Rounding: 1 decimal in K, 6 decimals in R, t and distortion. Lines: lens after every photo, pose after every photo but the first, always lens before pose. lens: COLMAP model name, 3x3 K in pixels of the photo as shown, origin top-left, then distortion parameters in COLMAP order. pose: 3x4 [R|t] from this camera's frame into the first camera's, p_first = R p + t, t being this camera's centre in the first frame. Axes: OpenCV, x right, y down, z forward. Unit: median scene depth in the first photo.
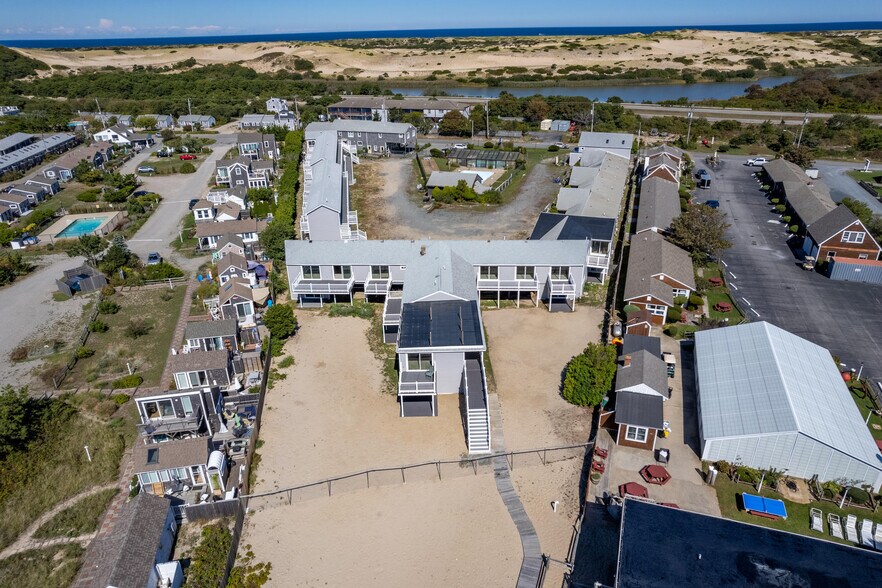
lens RADIAL K [[583.7, 0, 441.0], [0, 583.7, 294.0], [0, 0, 1]] dist [-0.079898, 0.075200]
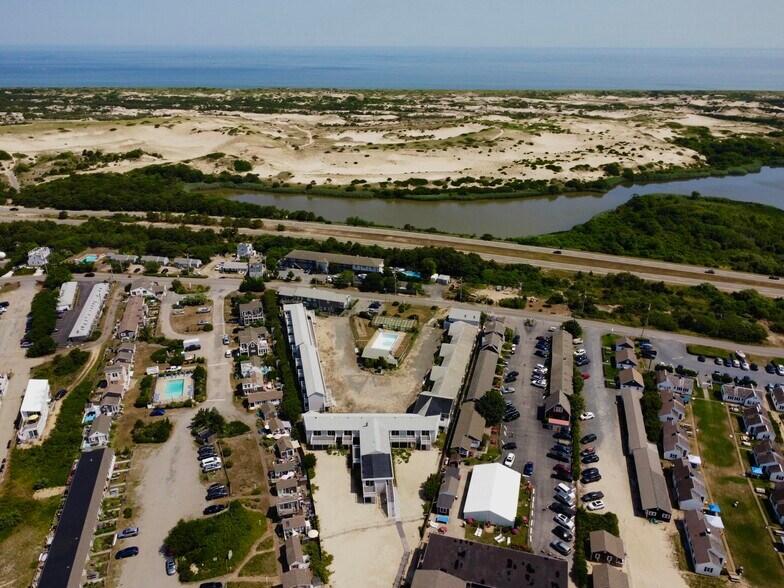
lens RADIAL K [[593.5, 0, 392.0], [0, 593.5, 294.0], [0, 0, 1]] dist [0.000064, -0.000764]
pose [[0.997520, -0.002790, 0.070327, -0.090483], [0.005251, 0.999379, -0.034839, -0.487712], [-0.070186, 0.035122, 0.996915, -1.315412]]
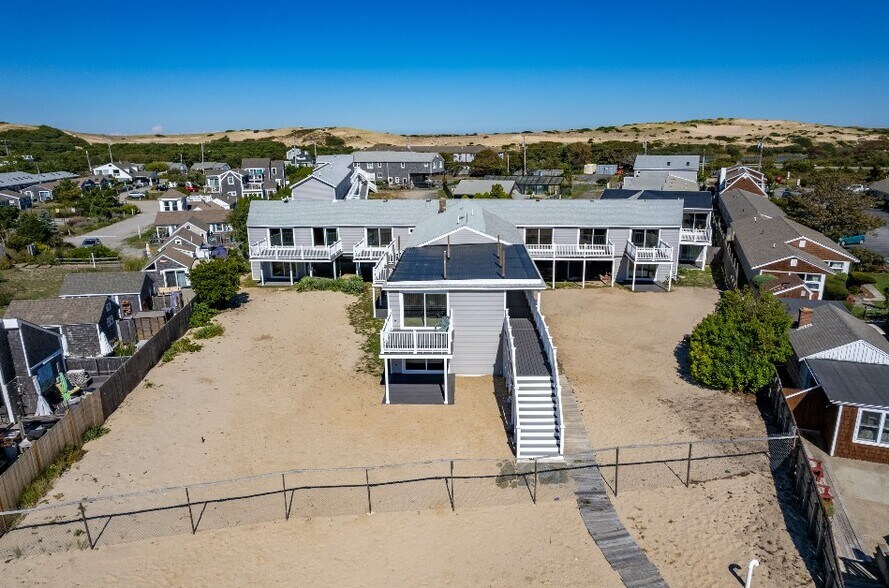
lens RADIAL K [[594.4, 0, 444.5], [0, 594.4, 294.0], [0, 0, 1]] dist [-0.095717, 0.091797]
pose [[0.998766, 0.018597, -0.046046, 0.005659], [-0.026048, 0.985624, -0.166934, 0.137554], [0.042280, 0.167928, 0.984892, 0.314615]]
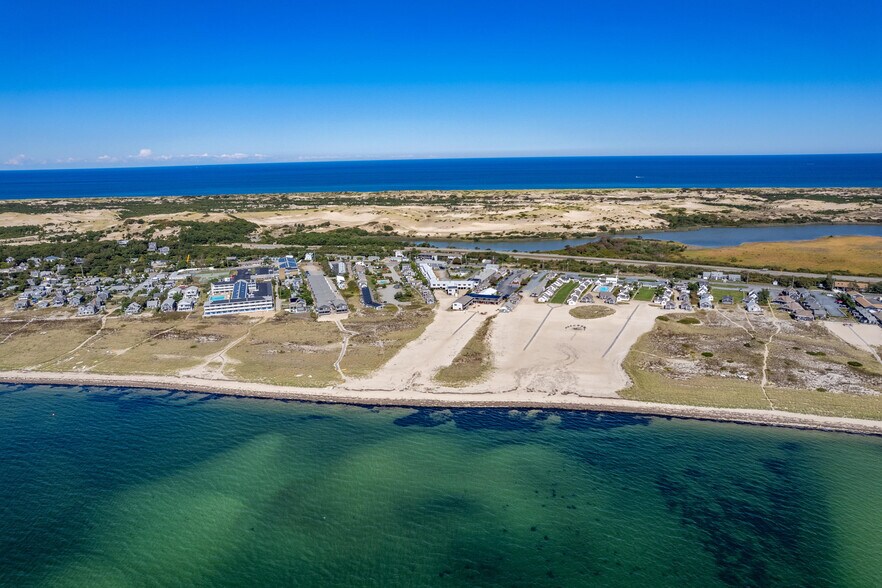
lens RADIAL K [[583.7, 0, 441.0], [0, 583.7, 294.0], [0, 0, 1]] dist [-0.079898, 0.075200]
pose [[0.999728, 0.005710, -0.022596, 0.018366], [-0.010066, 0.980215, -0.197677, 1.420726], [0.021020, 0.197851, 0.980007, -5.722506]]
